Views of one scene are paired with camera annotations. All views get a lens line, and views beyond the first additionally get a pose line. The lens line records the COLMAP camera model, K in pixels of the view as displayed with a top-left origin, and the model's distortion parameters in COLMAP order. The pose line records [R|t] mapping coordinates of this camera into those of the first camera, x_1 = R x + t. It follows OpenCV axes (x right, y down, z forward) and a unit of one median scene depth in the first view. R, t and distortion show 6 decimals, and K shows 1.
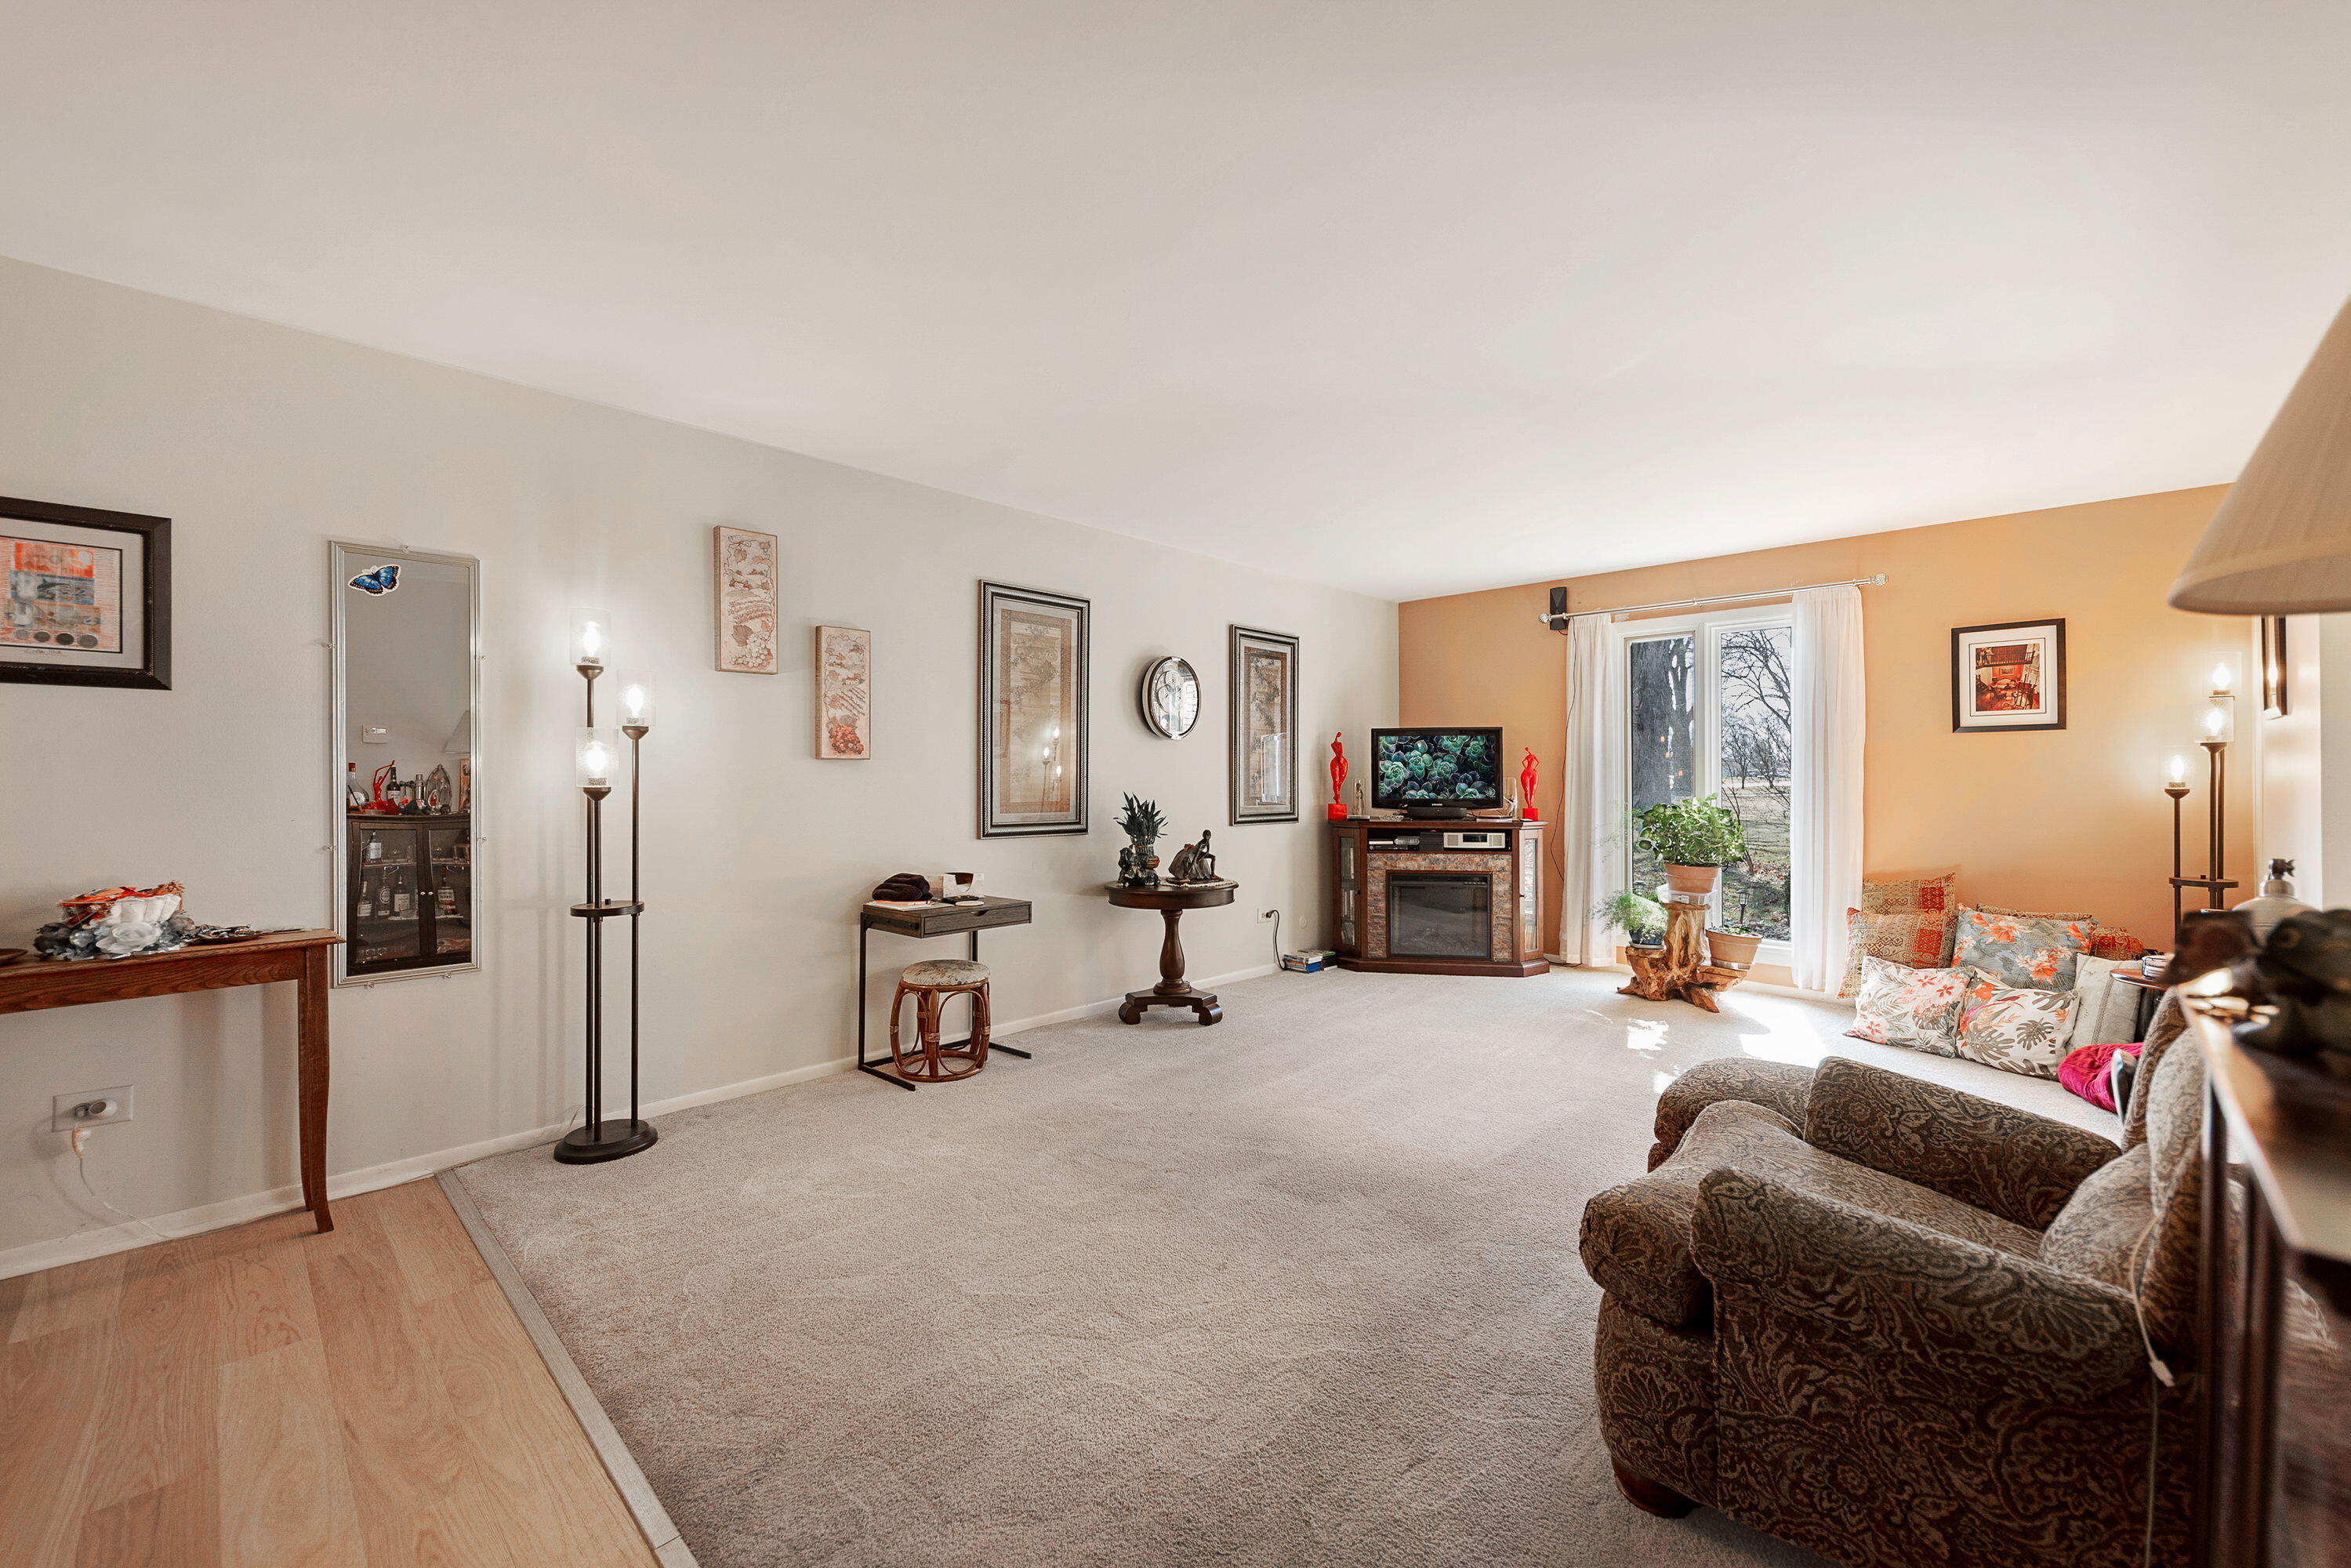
lens RADIAL K [[936.6, 0, 1143.4], [0, 936.6, 777.7], [0, 0, 1]] dist [-0.000919, -0.000582]
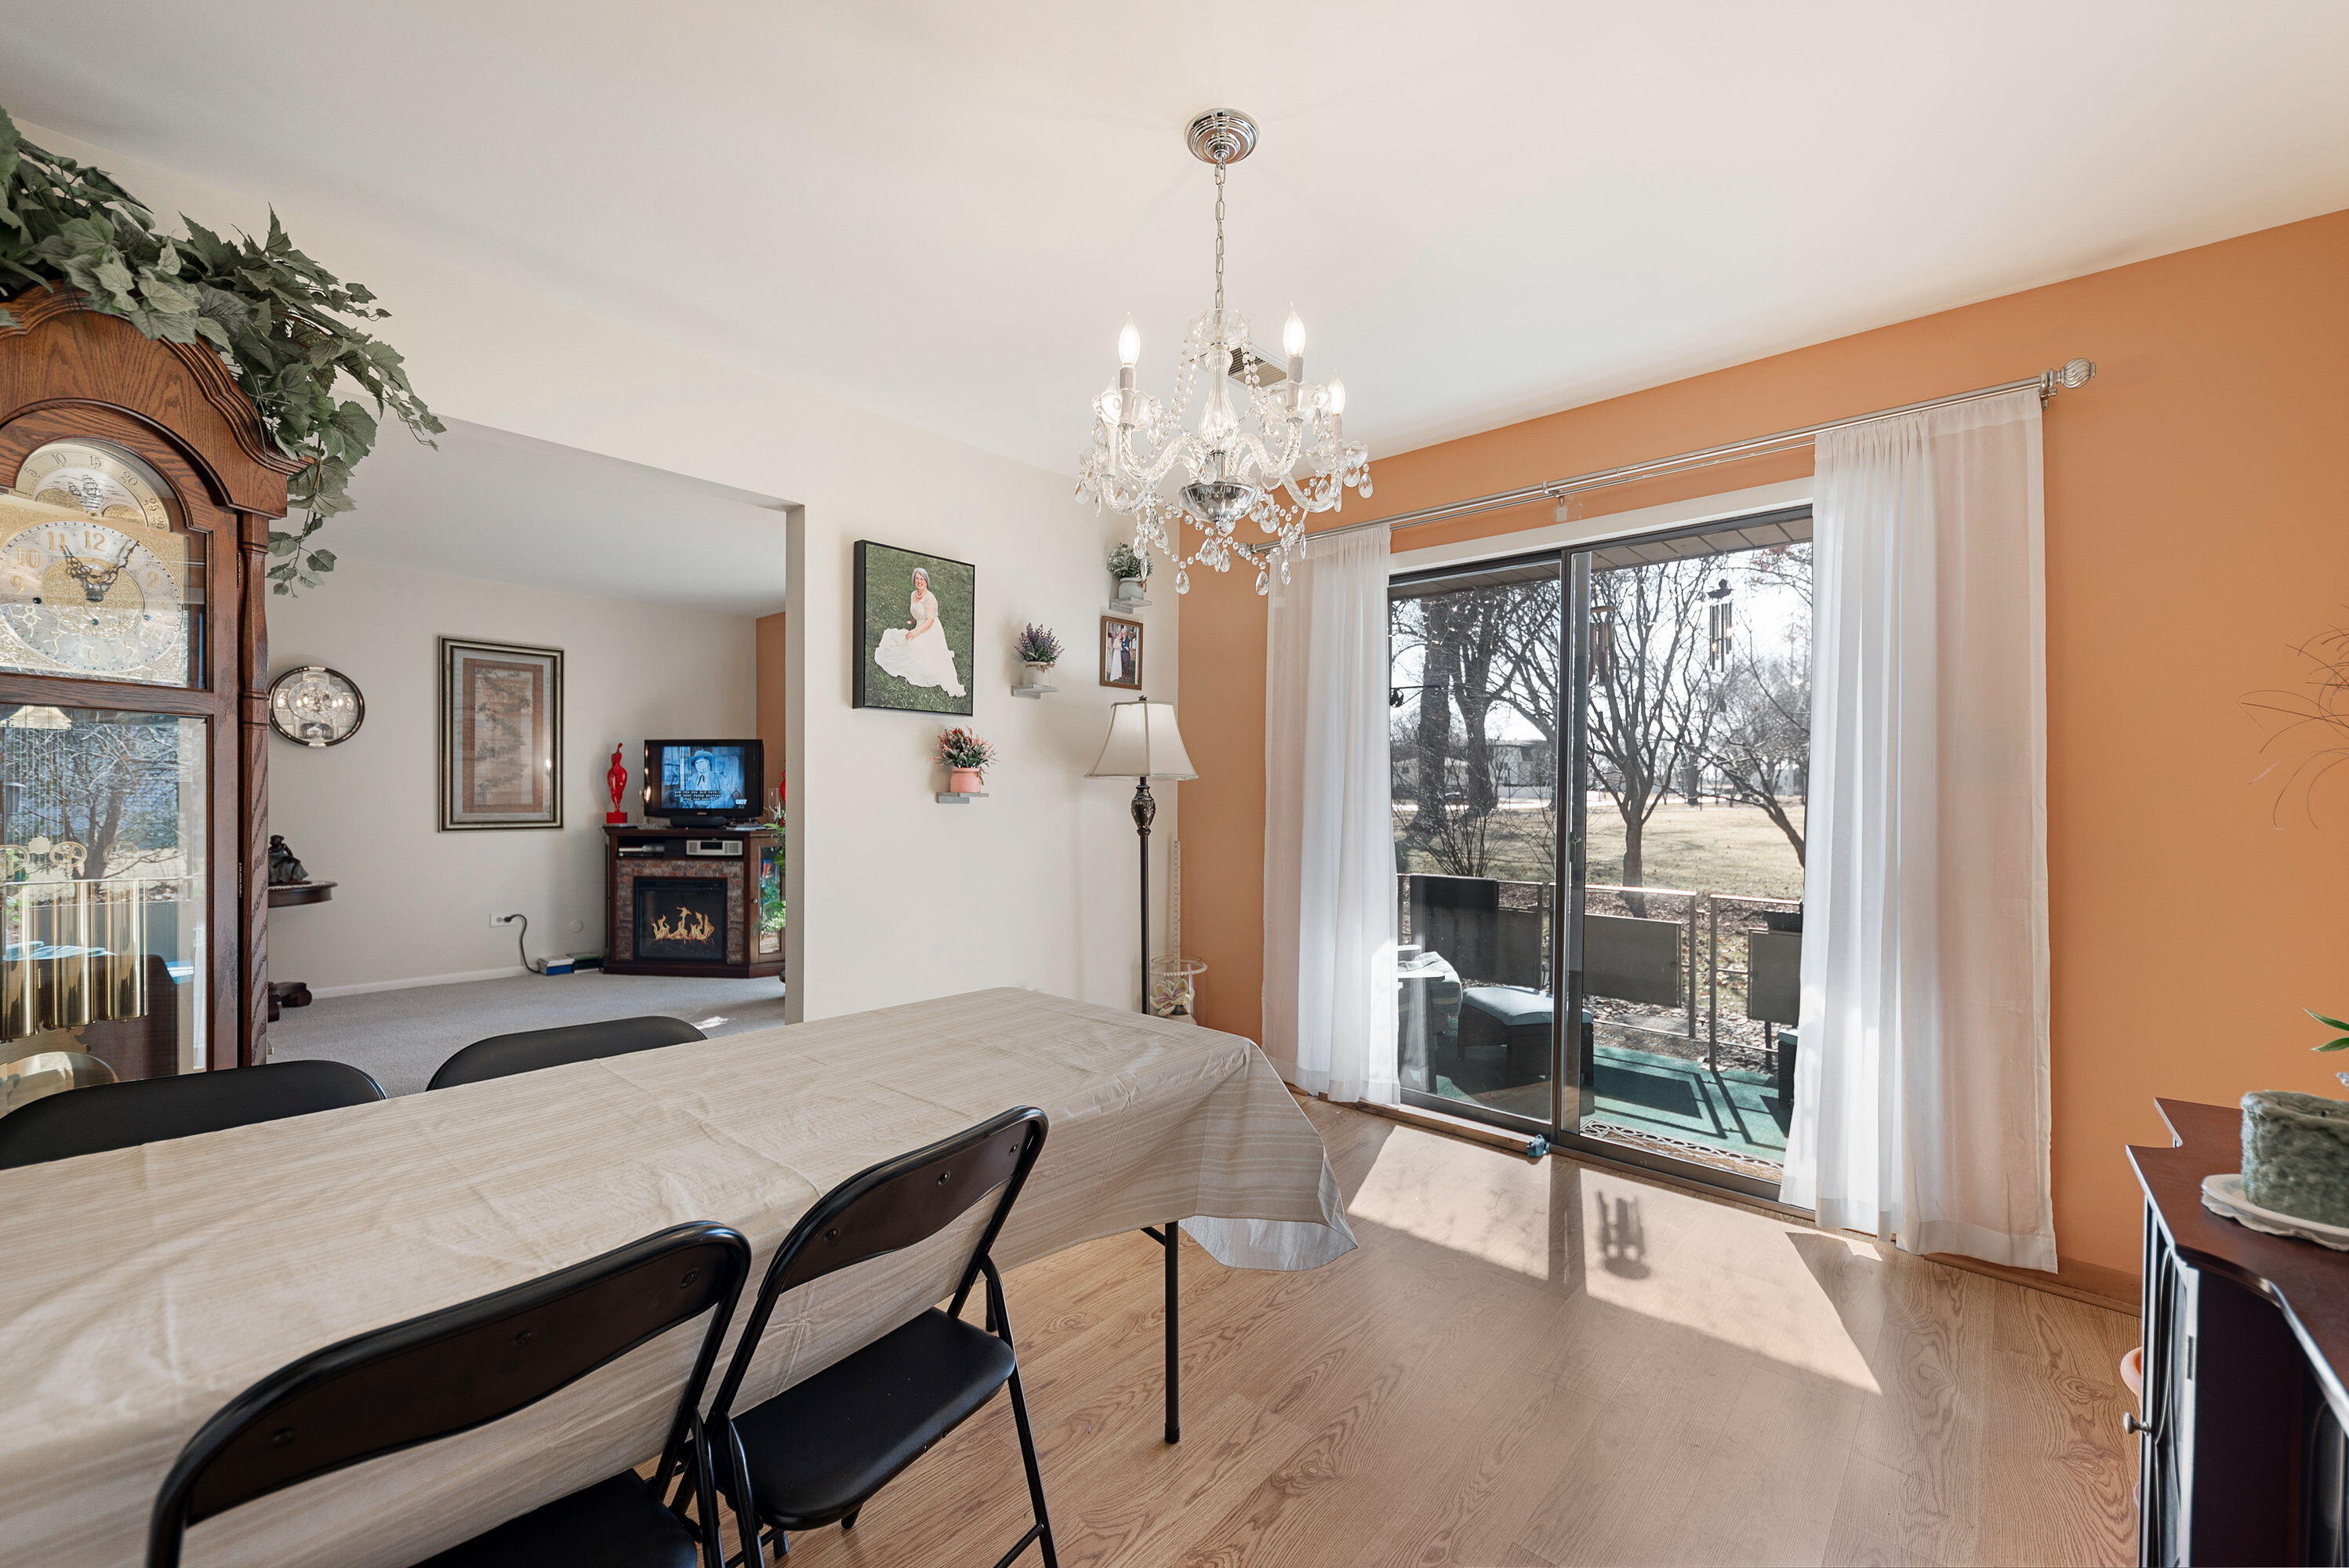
lens RADIAL K [[947.4, 0, 1172.0], [0, 947.4, 802.7], [0, 0, 1]] dist [0.003156, -0.000416]
pose [[0.998374, 0.005992, 0.056690, 1.042422], [-0.006767, 0.999886, 0.013486, -0.001169], [-0.056602, -0.013848, 0.998301, -0.105191]]
